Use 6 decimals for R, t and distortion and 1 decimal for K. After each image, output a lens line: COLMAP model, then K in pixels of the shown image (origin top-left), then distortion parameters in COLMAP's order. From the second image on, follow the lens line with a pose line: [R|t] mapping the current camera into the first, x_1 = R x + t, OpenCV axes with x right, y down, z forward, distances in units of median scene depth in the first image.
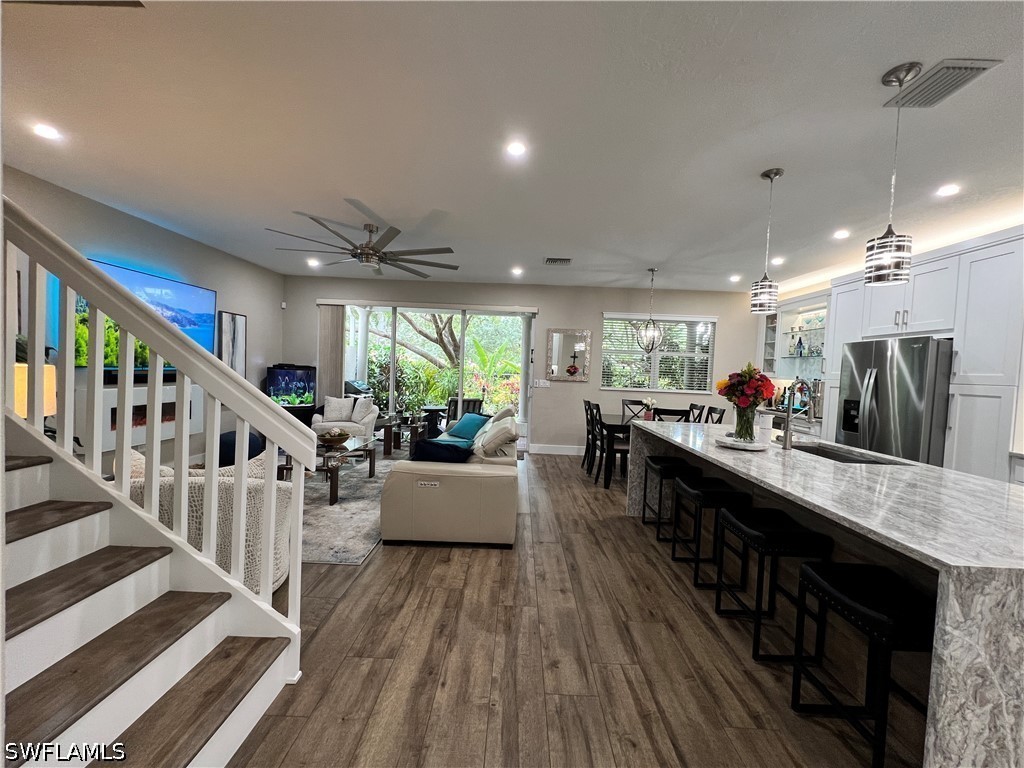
lens RADIAL K [[409.4, 0, 514.2], [0, 409.4, 385.7], [0, 0, 1]] dist [-0.003525, 0.001103]
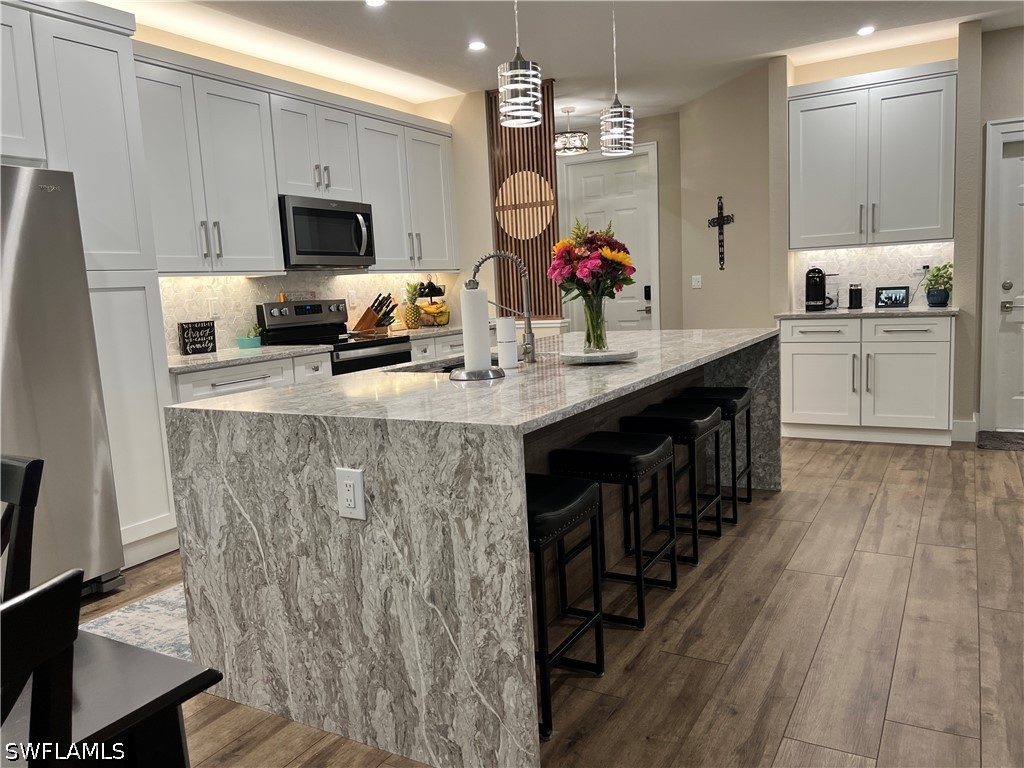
lens RADIAL K [[769.4, 0, 514.6], [0, 769.4, 383.9], [0, 0, 1]] dist [0.051348, -0.063000]
pose [[-0.871782, -0.059940, 0.486212, 0.072287], [0.035611, 0.982107, 0.184924, -0.022647], [-0.488597, 0.178528, -0.854049, 1.404739]]
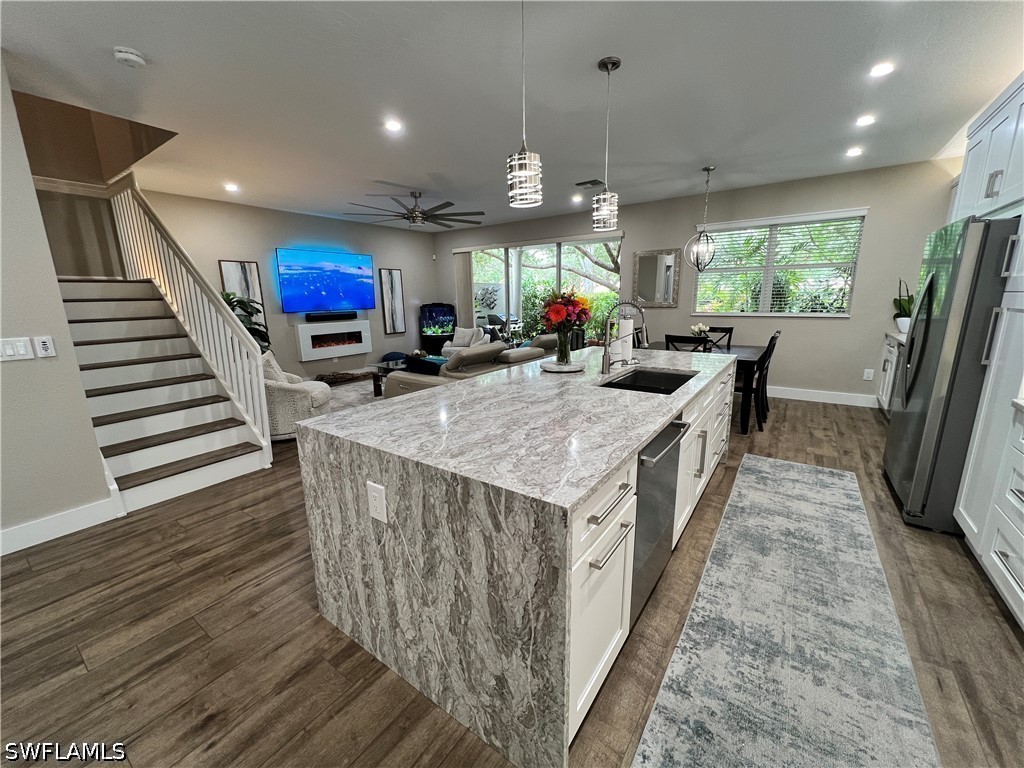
lens RADIAL K [[409.4, 0, 514.6], [0, 409.4, 385.3], [0, 0, 1]] dist [-0.003525, 0.001103]
pose [[0.824466, 0.065561, -0.562101, 0.717606], [0.028461, 0.987206, 0.156889, 0.015203], [0.565195, -0.145348, 0.812052, 0.048535]]
